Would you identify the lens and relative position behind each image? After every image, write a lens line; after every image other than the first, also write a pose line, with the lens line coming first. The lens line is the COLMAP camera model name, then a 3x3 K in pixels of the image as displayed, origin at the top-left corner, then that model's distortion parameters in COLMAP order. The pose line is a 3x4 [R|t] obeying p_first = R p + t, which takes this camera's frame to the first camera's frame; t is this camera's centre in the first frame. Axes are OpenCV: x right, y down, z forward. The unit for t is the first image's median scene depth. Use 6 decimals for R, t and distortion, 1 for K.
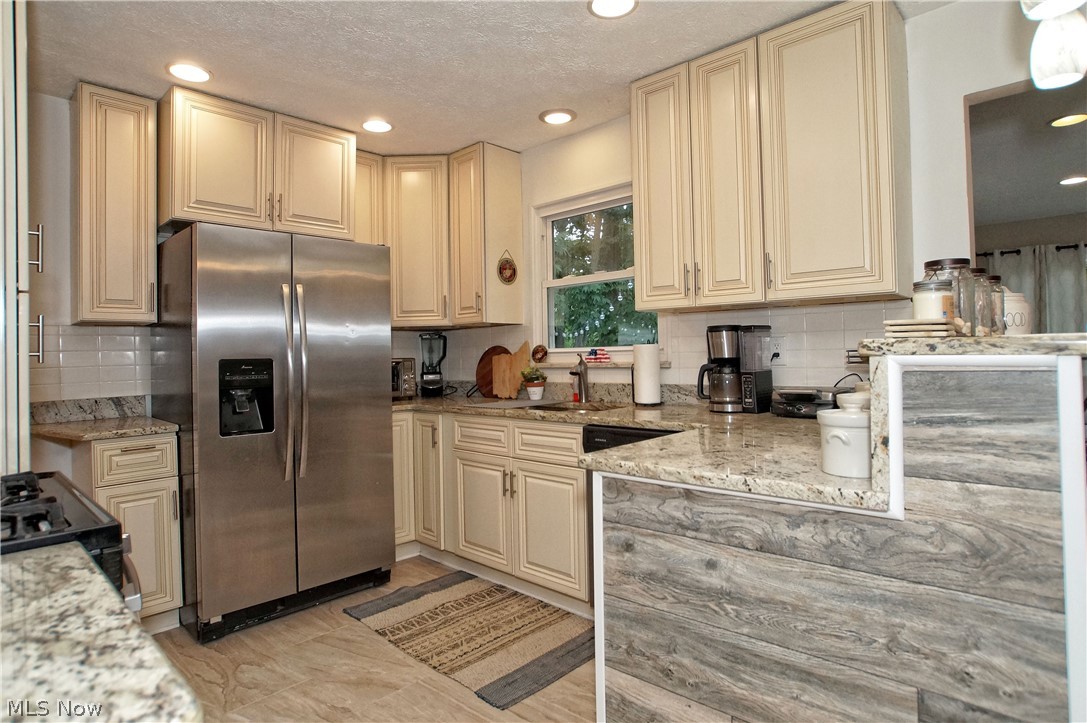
lens RADIAL K [[586.5, 0, 539.3], [0, 586.5, 348.4], [0, 0, 1]] dist [-0.075028, 0.033671]
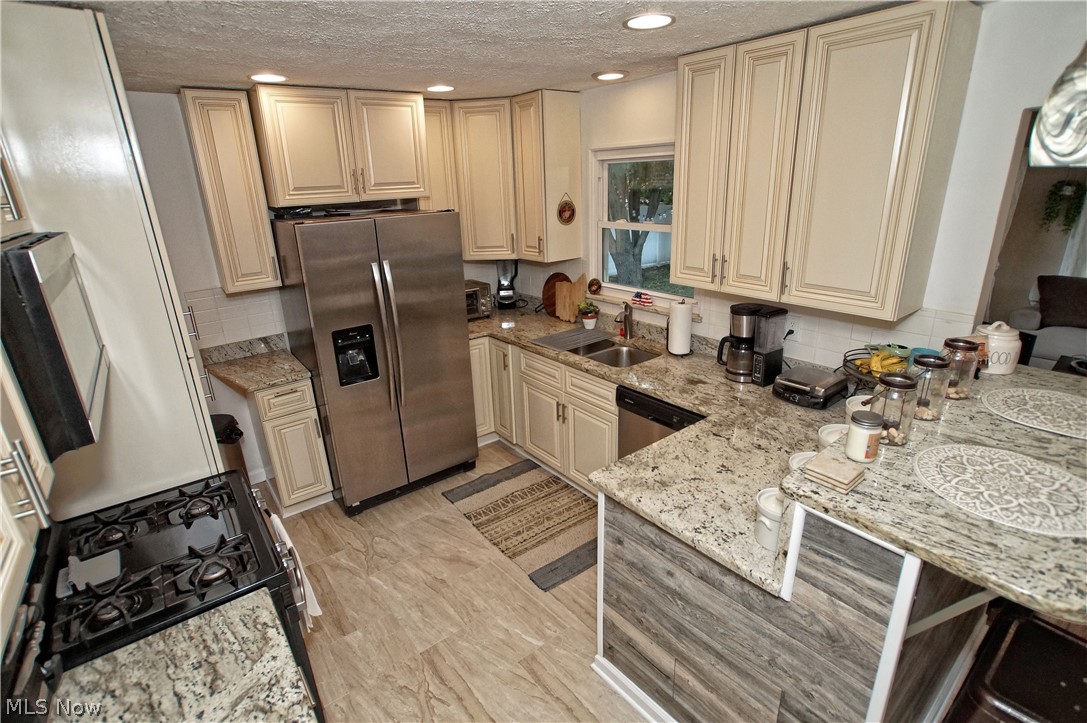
lens RADIAL K [[524.9, 0, 543.5], [0, 524.9, 361.5], [0, 0, 1]] dist [-0.079108, 0.038938]
pose [[0.988850, 0.034919, -0.144763, 0.076172], [0.016471, 0.940507, 0.339374, -0.278681], [0.148002, -0.337974, 0.929446, -0.030558]]
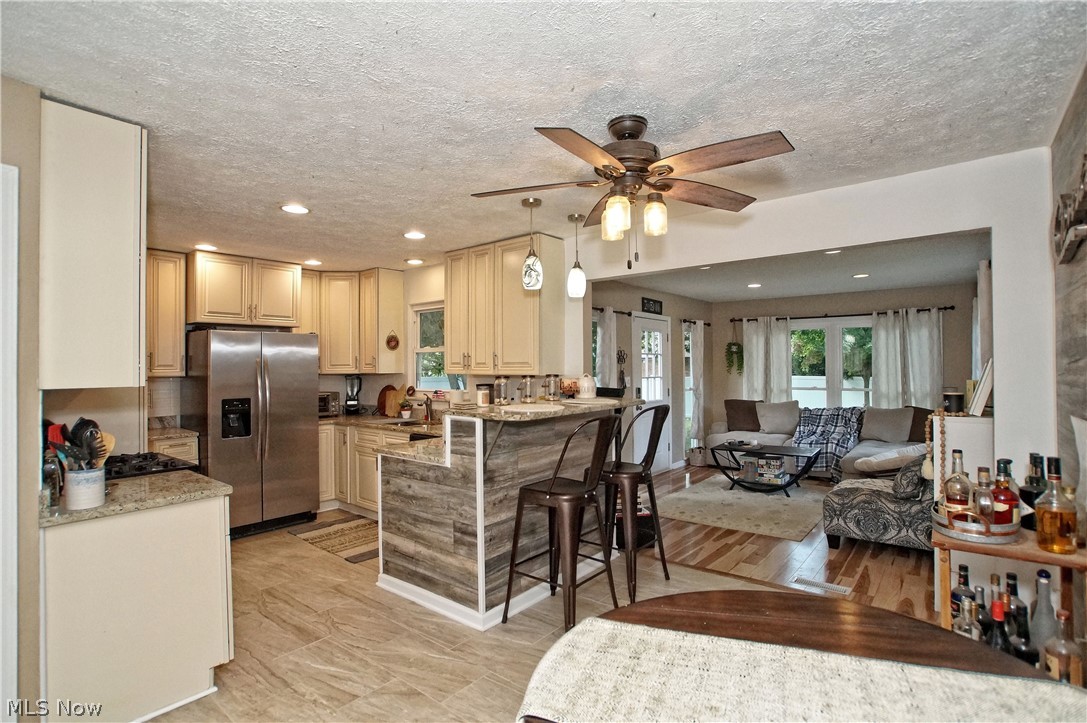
lens RADIAL K [[524.9, 0, 543.5], [0, 524.9, 361.5], [0, 0, 1]] dist [-0.079108, 0.038938]
pose [[0.996786, 0.012879, 0.079070, 0.362067], [-0.013038, 0.999914, 0.001492, -0.116223], [-0.079044, -0.002518, 0.996868, -0.755097]]
